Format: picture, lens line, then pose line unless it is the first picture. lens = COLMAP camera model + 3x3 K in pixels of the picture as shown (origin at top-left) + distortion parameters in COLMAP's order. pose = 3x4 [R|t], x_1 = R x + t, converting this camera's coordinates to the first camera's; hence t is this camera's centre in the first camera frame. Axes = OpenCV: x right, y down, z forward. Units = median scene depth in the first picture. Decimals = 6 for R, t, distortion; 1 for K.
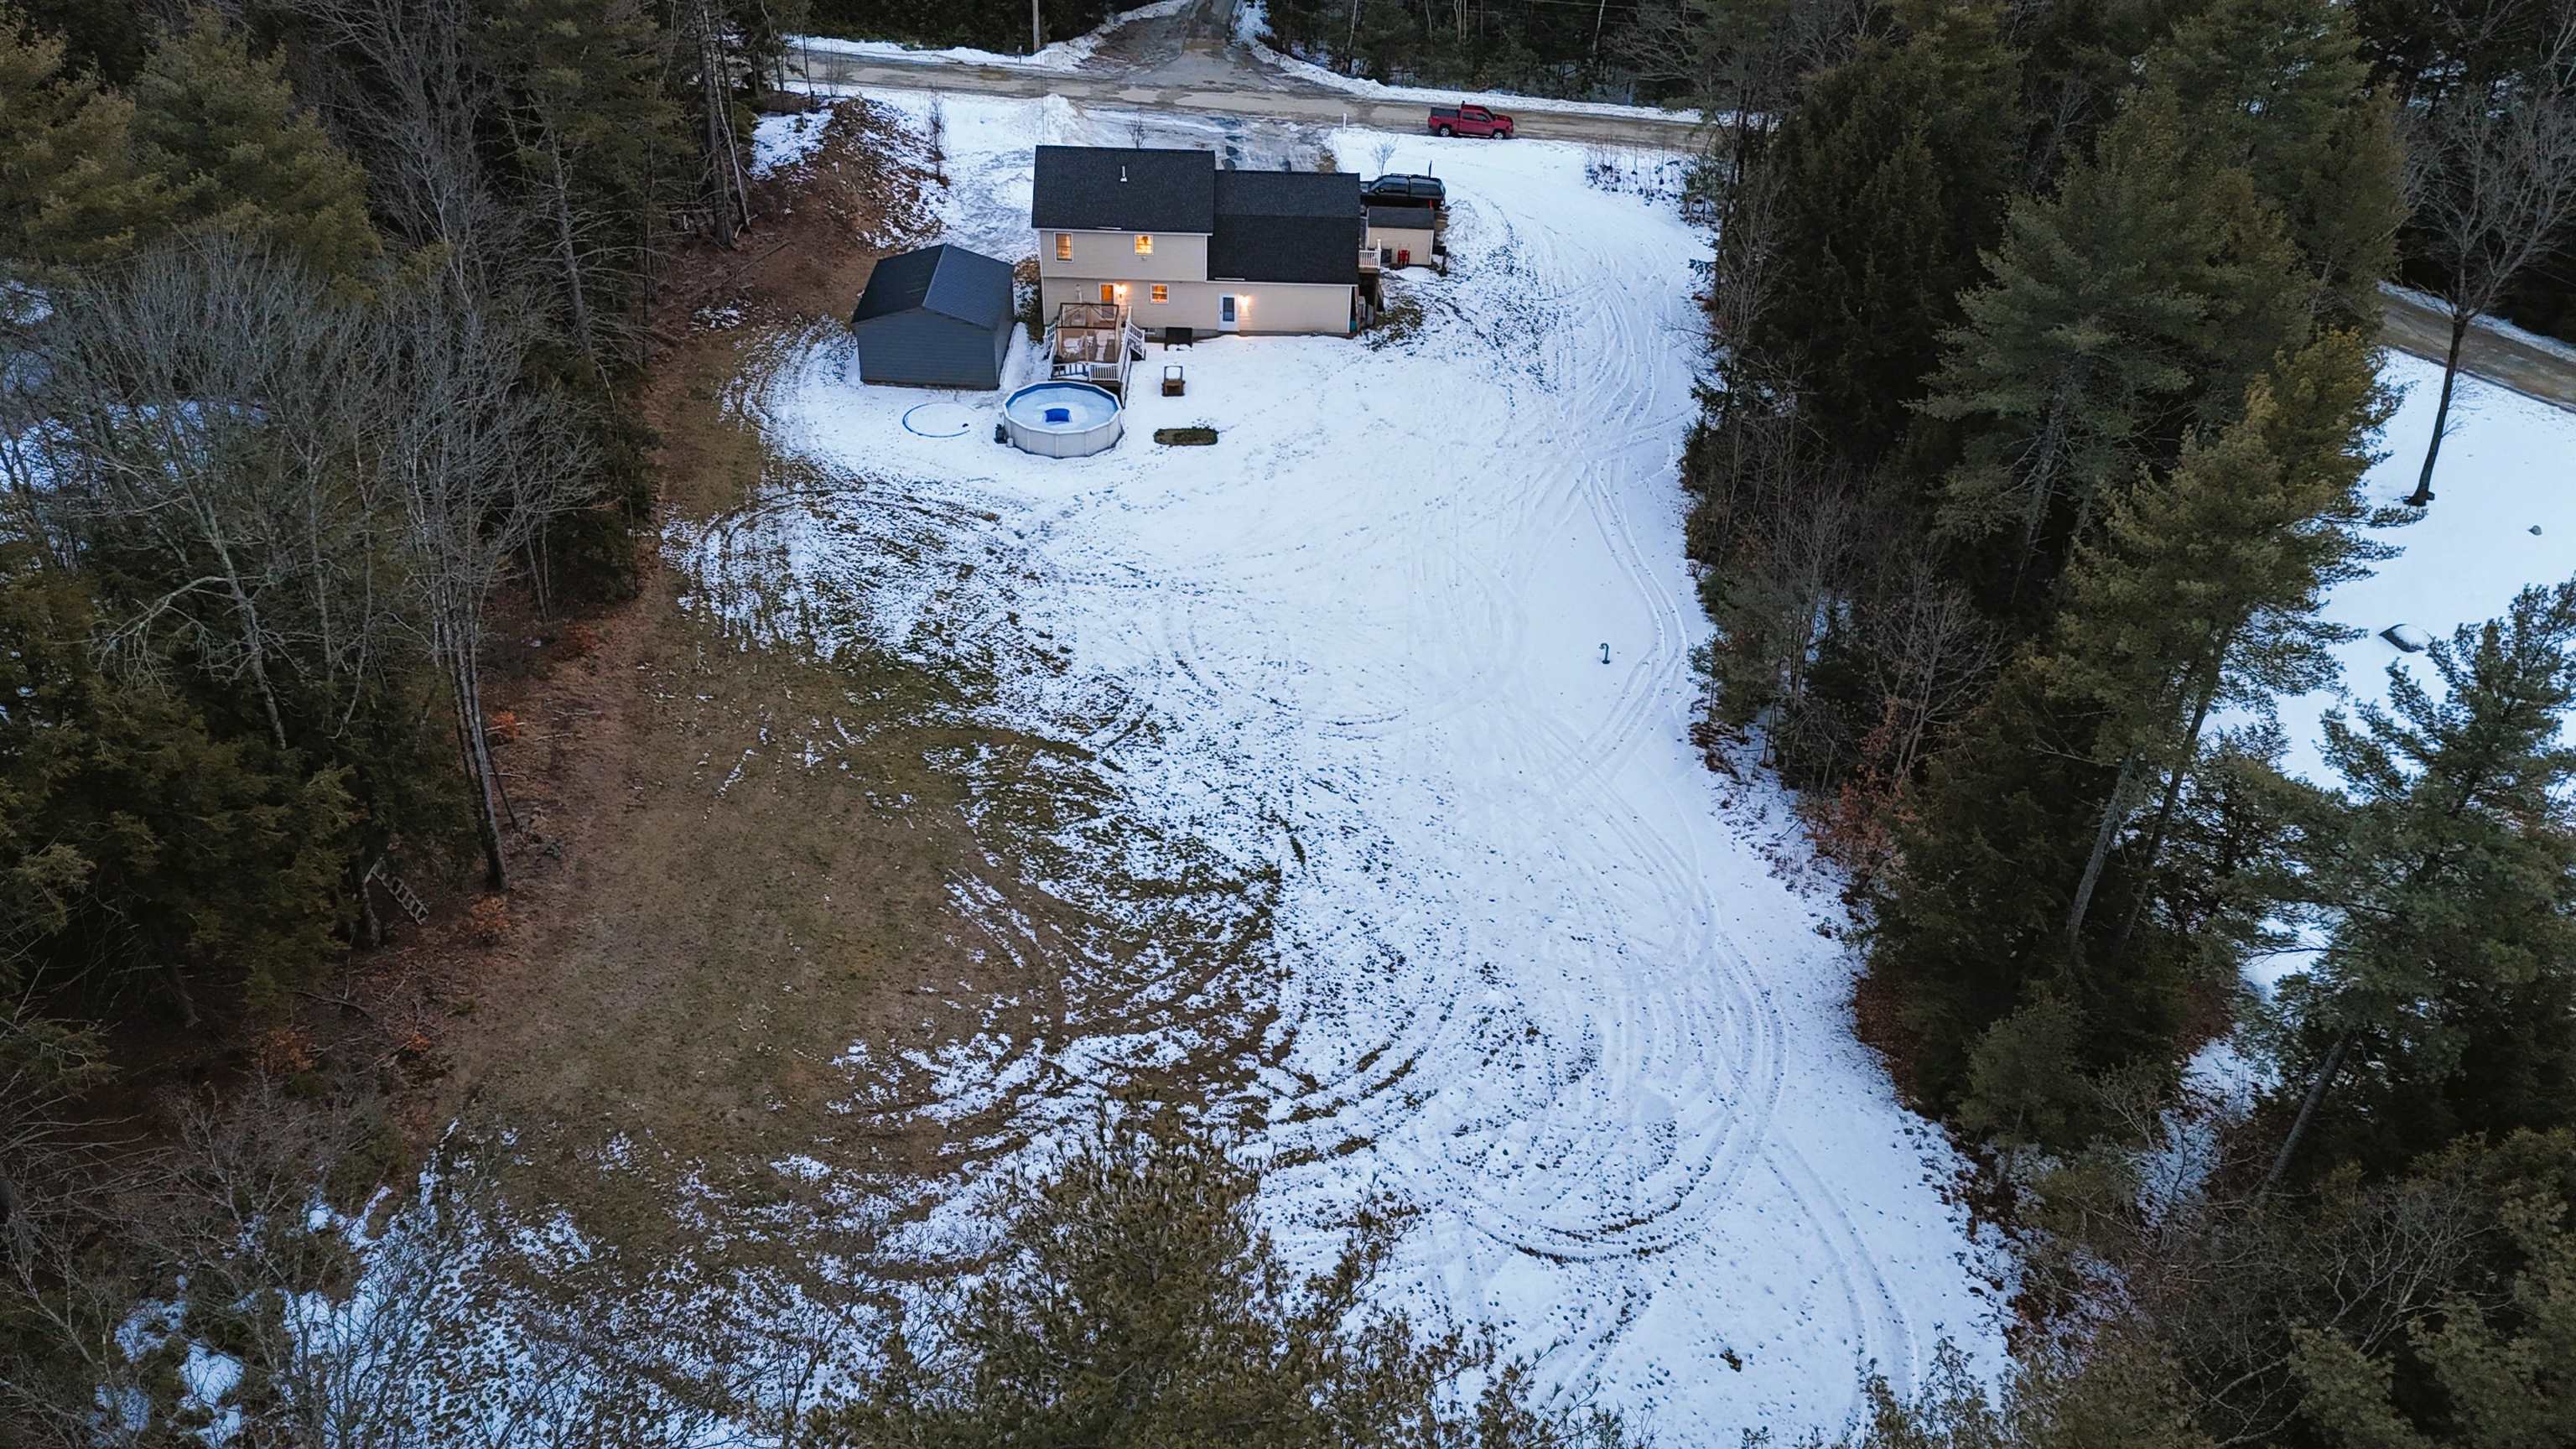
lens RADIAL K [[1877.1, 0, 1284.0], [0, 1877.1, 737.5], [0, 0, 1]] dist [0.193362, -0.495812]
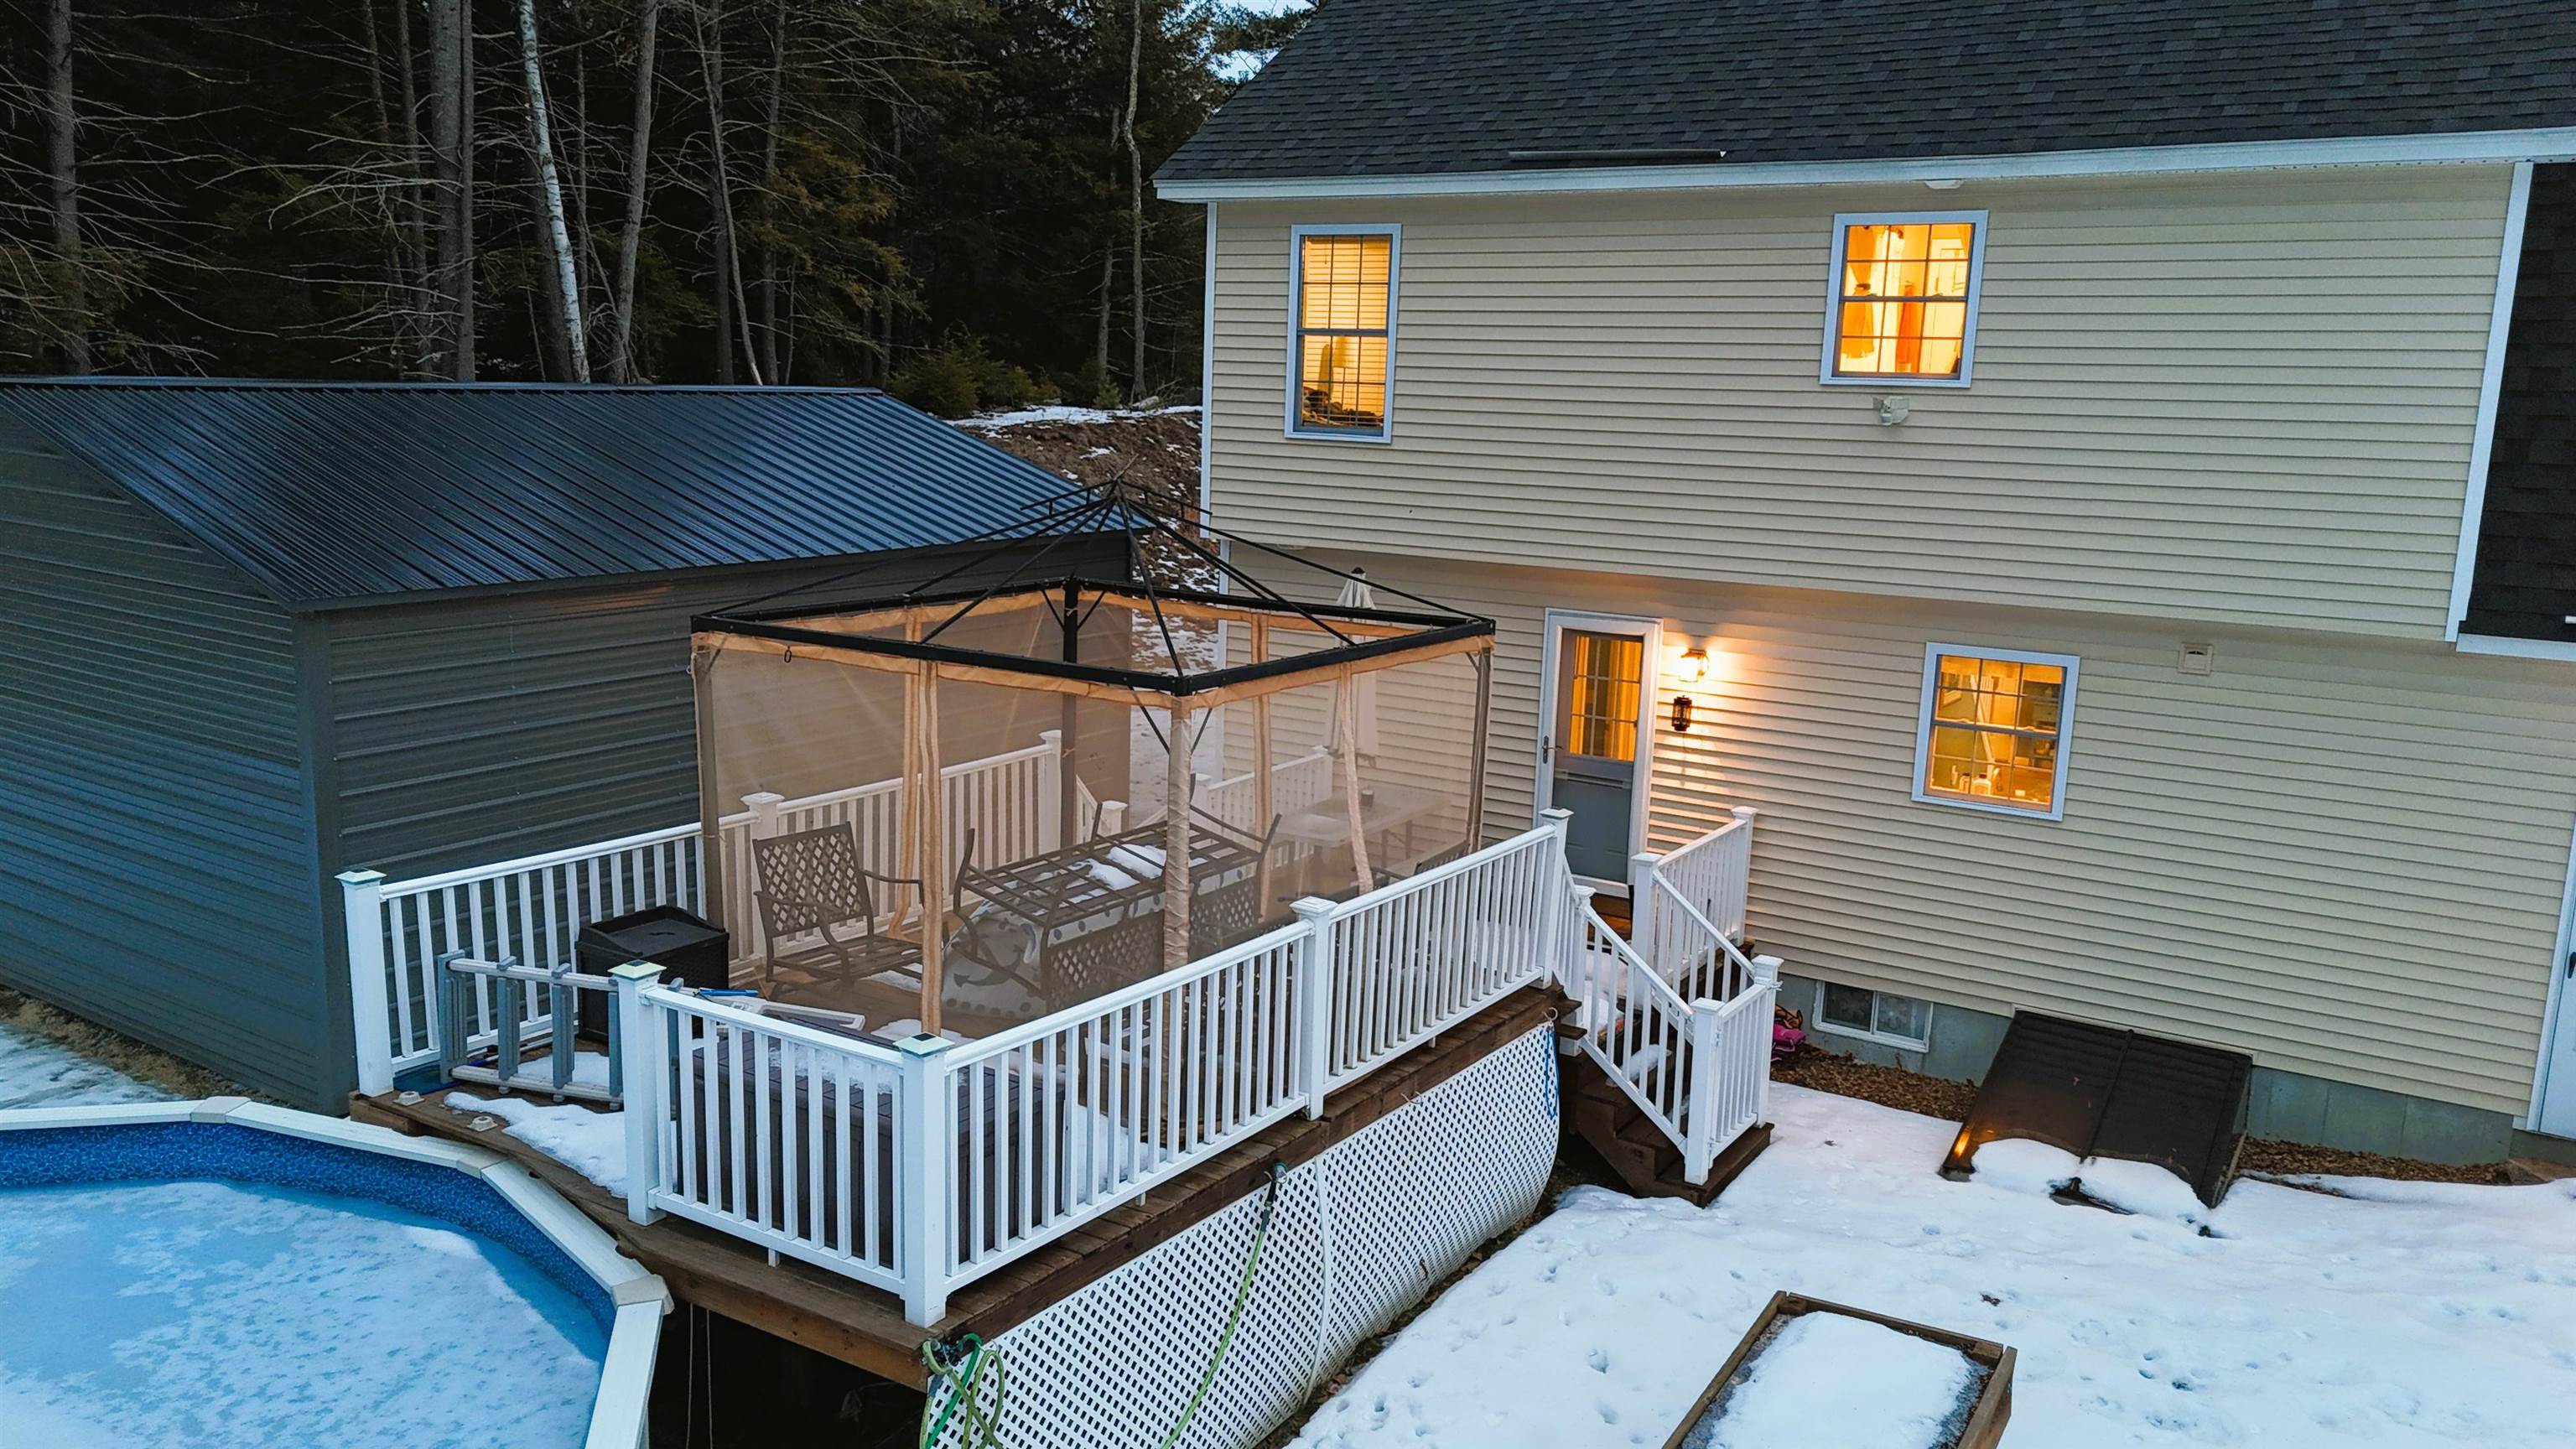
lens RADIAL K [[1894.6, 0, 1288.0], [0, 1894.6, 724.5], [0, 0, 1]] dist [0.094051, -0.116171]
pose [[0.842004, 0.091659, -0.531627, -0.049423], [-0.319786, 0.878460, -0.355028, -0.227059], [0.434472, 0.468942, 0.768978, 1.145046]]
